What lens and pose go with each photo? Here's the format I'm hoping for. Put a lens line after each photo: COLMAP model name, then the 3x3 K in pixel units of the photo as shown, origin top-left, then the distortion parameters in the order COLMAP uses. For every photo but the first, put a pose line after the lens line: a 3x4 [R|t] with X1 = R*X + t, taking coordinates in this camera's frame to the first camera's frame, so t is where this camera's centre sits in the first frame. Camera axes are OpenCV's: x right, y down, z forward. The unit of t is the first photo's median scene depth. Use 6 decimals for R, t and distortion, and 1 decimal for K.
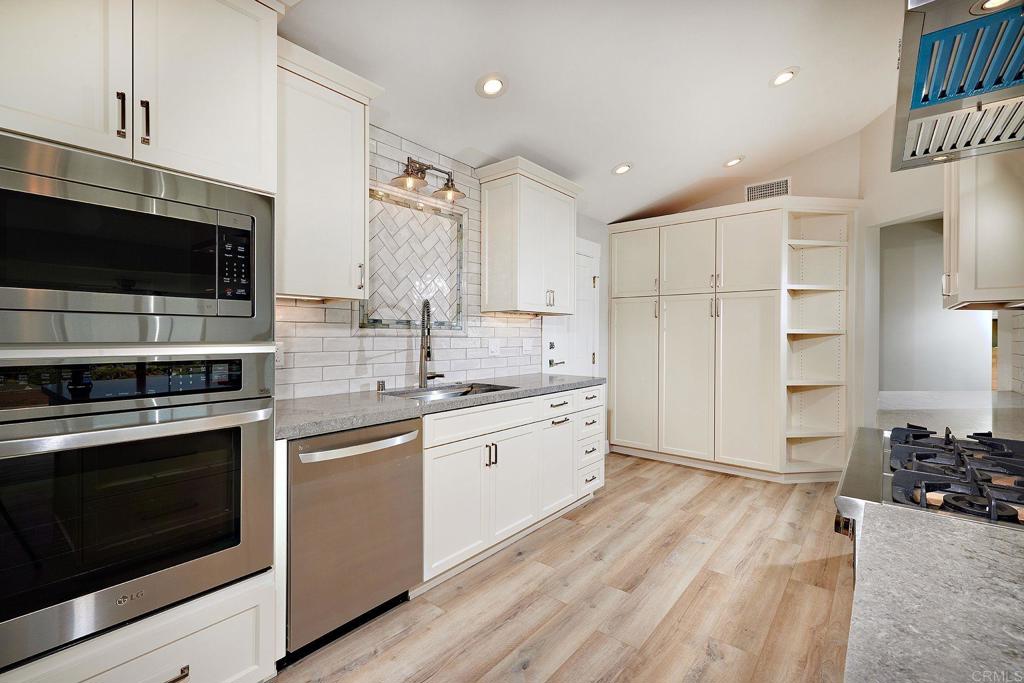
lens RADIAL K [[445.0, 0, 514.6], [0, 445.0, 337.6], [0, 0, 1]] dist [-0.000436, -0.000118]
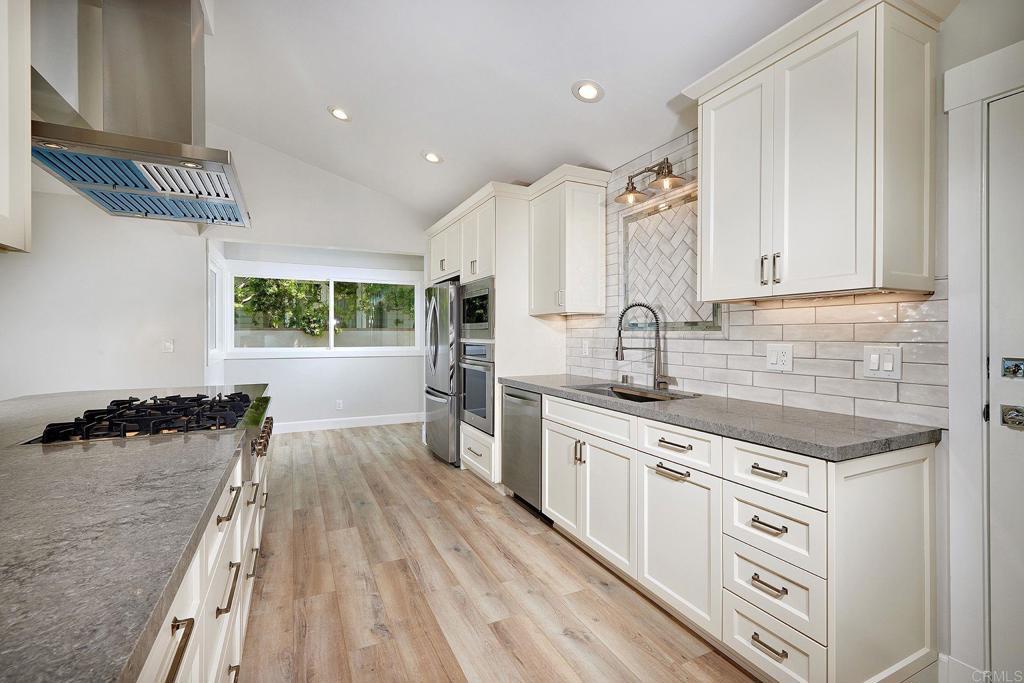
lens RADIAL K [[466.5, 0, 518.5], [0, 466.5, 334.8], [0, 0, 1]] dist [0.000279, 0.000253]
pose [[-0.418962, -0.002814, -0.908000, 0.926645], [-0.006982, 0.999976, 0.000123, -0.008463], [0.907977, 0.006391, -0.418971, 1.228382]]
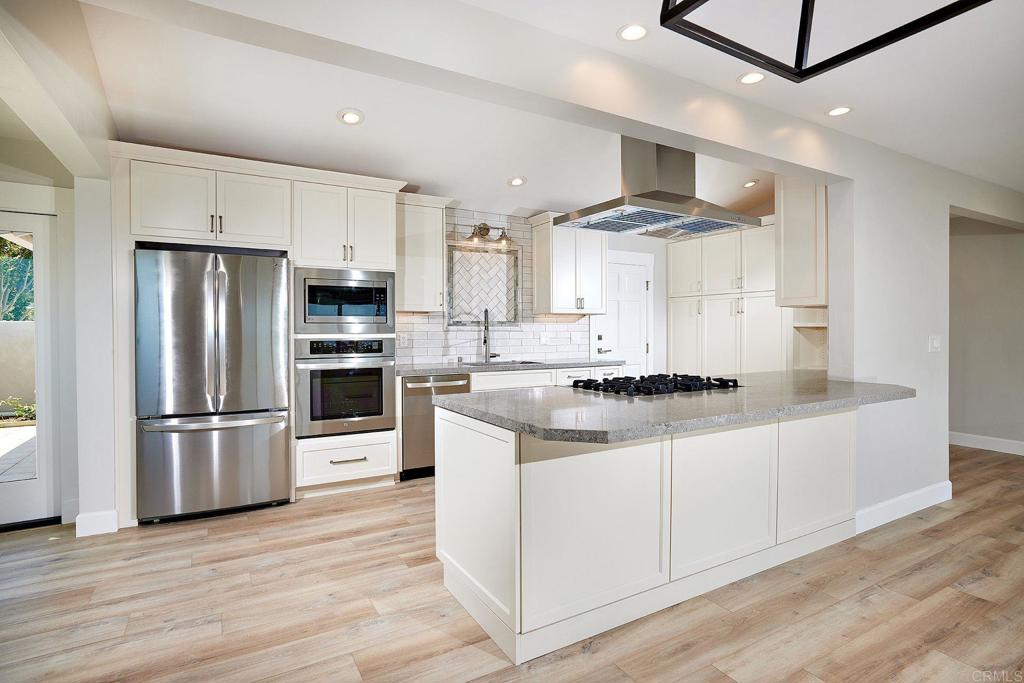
lens RADIAL K [[512.2, 0, 512.9], [0, 512.2, 332.5], [0, 0, 1]] dist [0.001406, 0.000974]
pose [[0.934129, -0.006262, -0.356881, 0.582359], [0.005427, 0.999980, -0.003342, 0.010725], [0.356895, 0.001185, 0.934144, -0.755818]]
